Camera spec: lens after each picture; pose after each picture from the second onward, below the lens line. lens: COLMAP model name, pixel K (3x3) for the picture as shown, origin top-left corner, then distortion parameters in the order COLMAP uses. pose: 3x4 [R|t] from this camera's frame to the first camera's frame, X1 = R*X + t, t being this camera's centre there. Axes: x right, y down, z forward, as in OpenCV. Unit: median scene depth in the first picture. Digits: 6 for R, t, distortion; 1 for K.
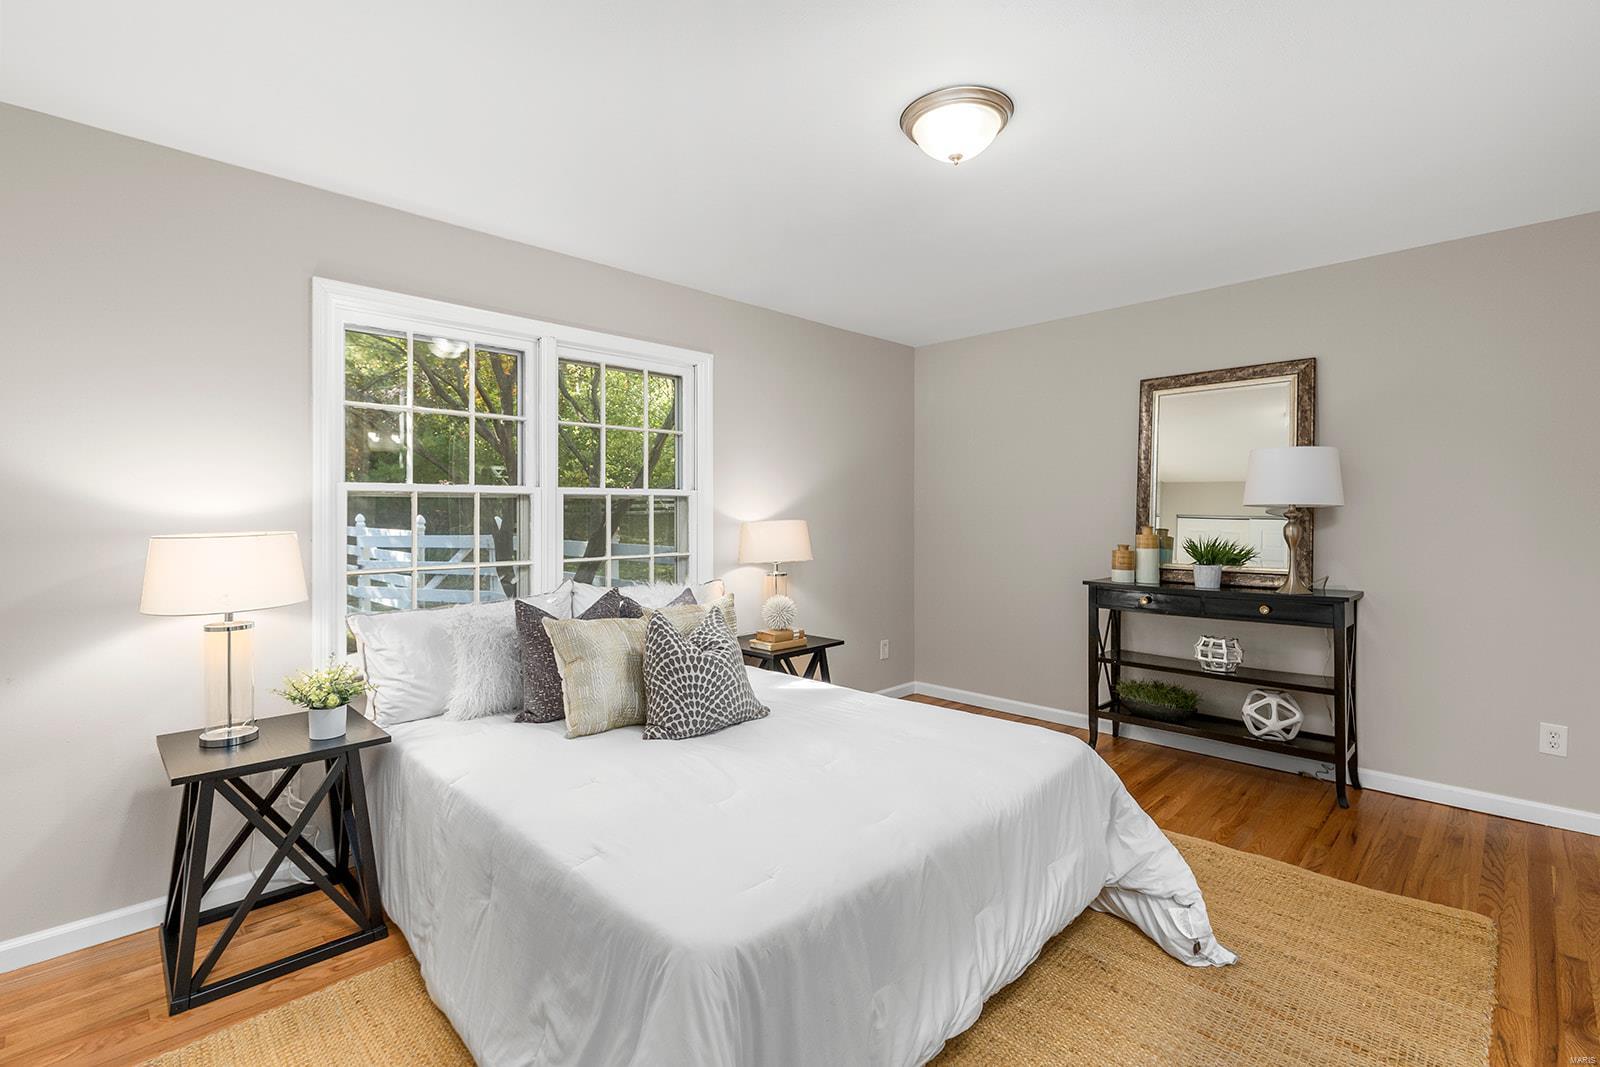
lens RADIAL K [[726.2, 0, 792.4], [0, 726.2, 516.7], [0, 0, 1]] dist [0.004440, -0.000138]
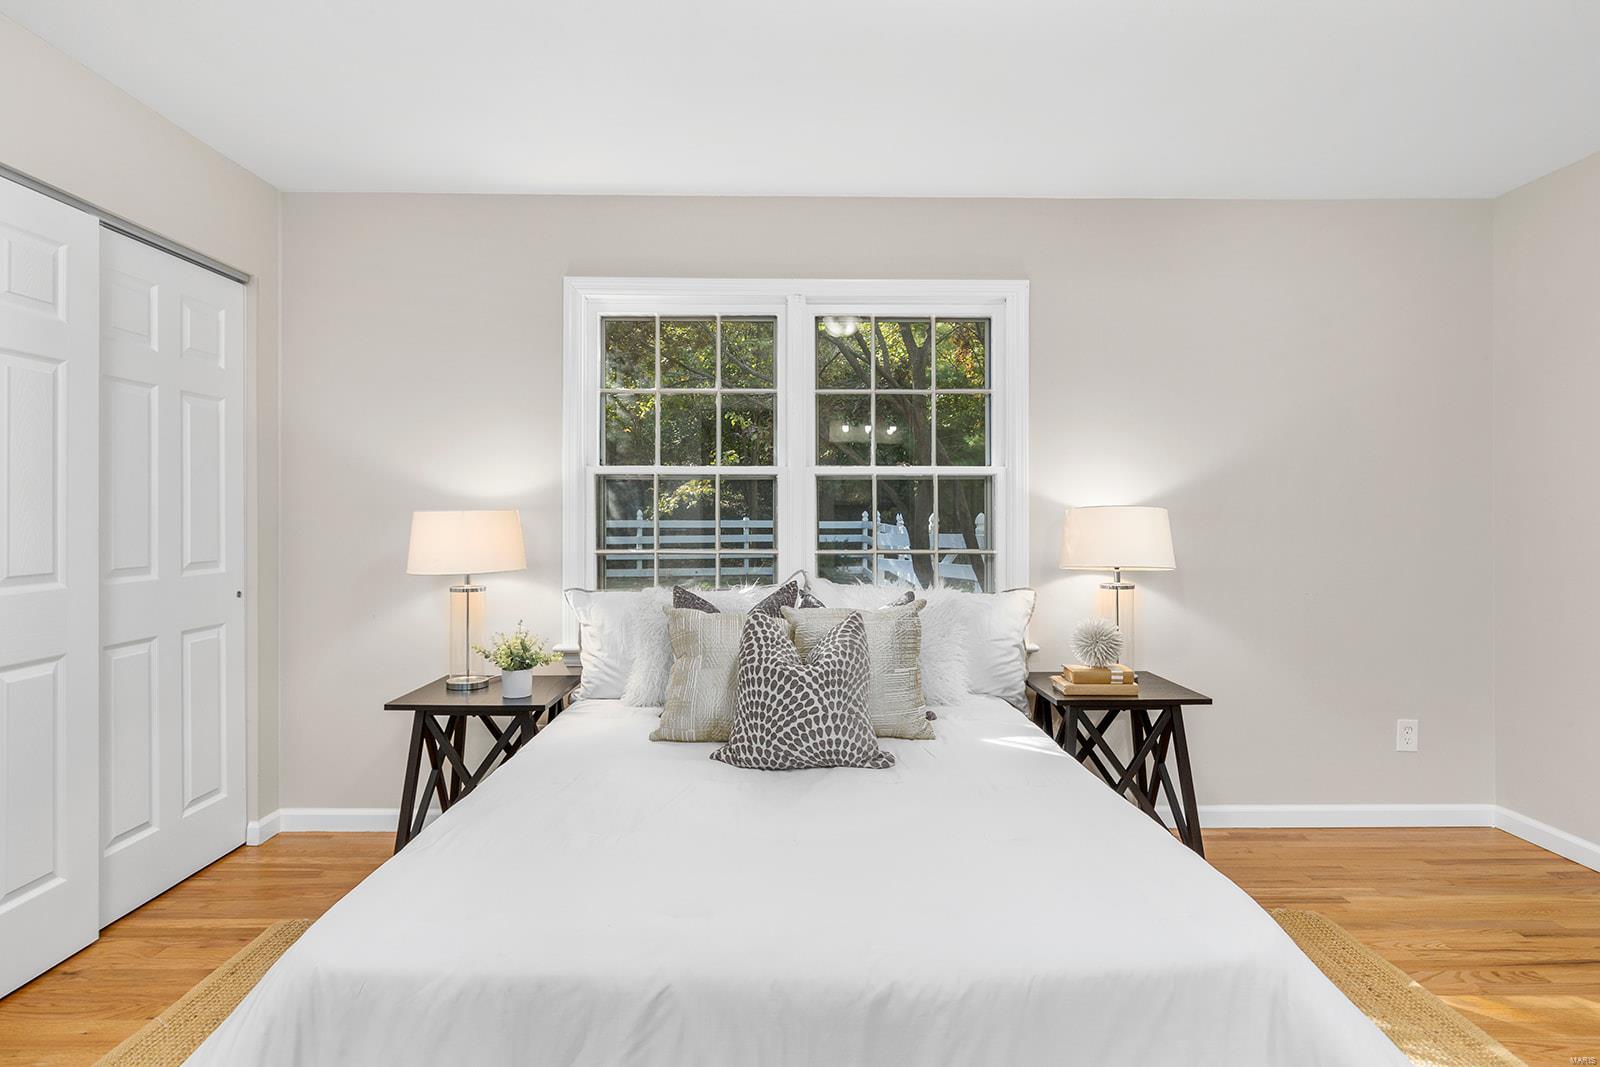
lens RADIAL K [[885.6, 0, 806.9], [0, 885.6, 496.4], [0, 0, 1]] dist [0.014335, -0.000329]
pose [[0.715022, -0.007148, -0.699066, 0.528586], [-0.008311, 0.999790, -0.018723, 0.020892], [0.699053, 0.019197, 0.714812, 0.306784]]
